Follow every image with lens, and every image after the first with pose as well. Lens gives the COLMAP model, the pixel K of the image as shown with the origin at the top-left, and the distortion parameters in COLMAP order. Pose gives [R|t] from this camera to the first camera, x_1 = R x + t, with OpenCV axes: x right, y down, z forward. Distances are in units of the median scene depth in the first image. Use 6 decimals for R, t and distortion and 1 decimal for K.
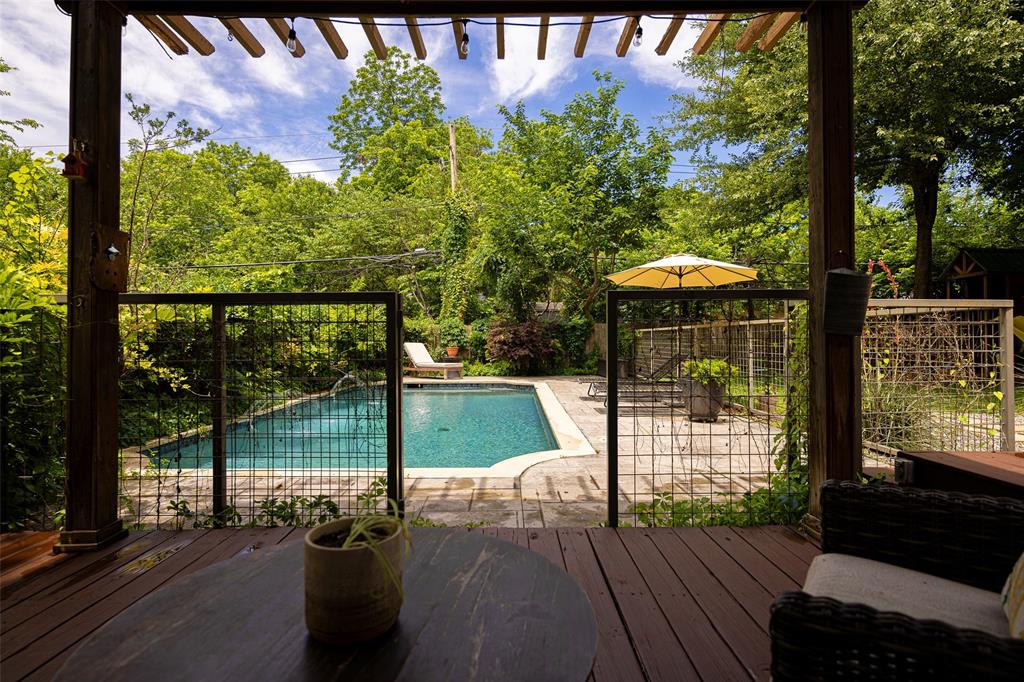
lens RADIAL K [[509.5, 0, 506.2], [0, 509.5, 343.0], [0, 0, 1]] dist [0.039866, 0.000322]
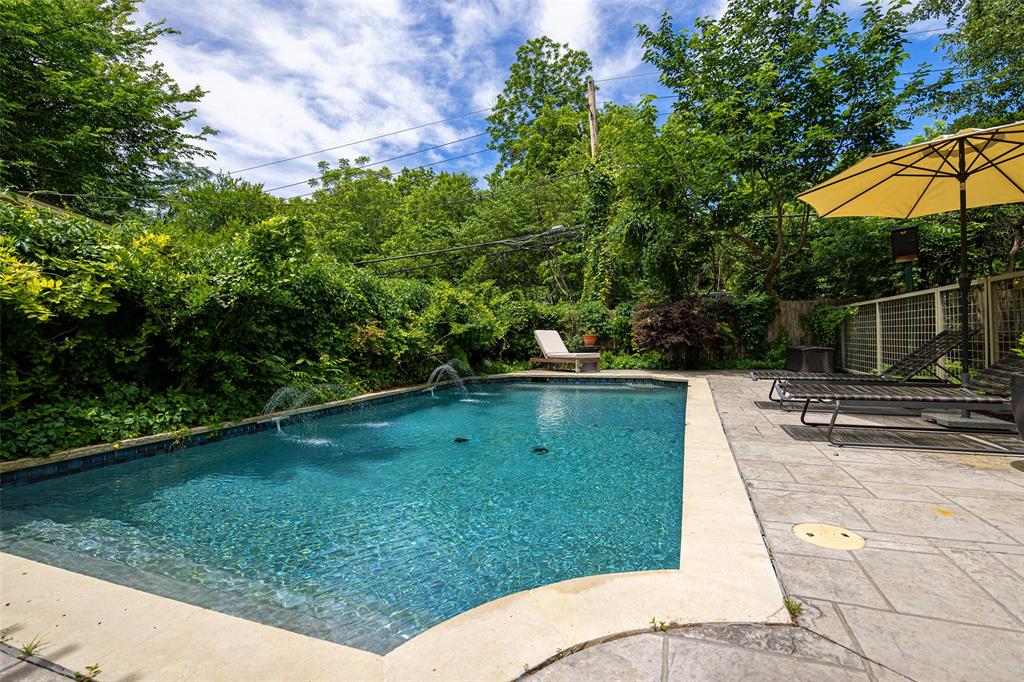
lens RADIAL K [[462.6, 0, 512.6], [0, 462.6, 337.4], [0, 0, 1]] dist [-0.014586, 0.001780]
pose [[0.937442, -0.012827, -0.347904, 0.039711], [0.010649, 0.999910, -0.008170, 0.017188], [0.347977, 0.003954, 0.937495, 0.230053]]
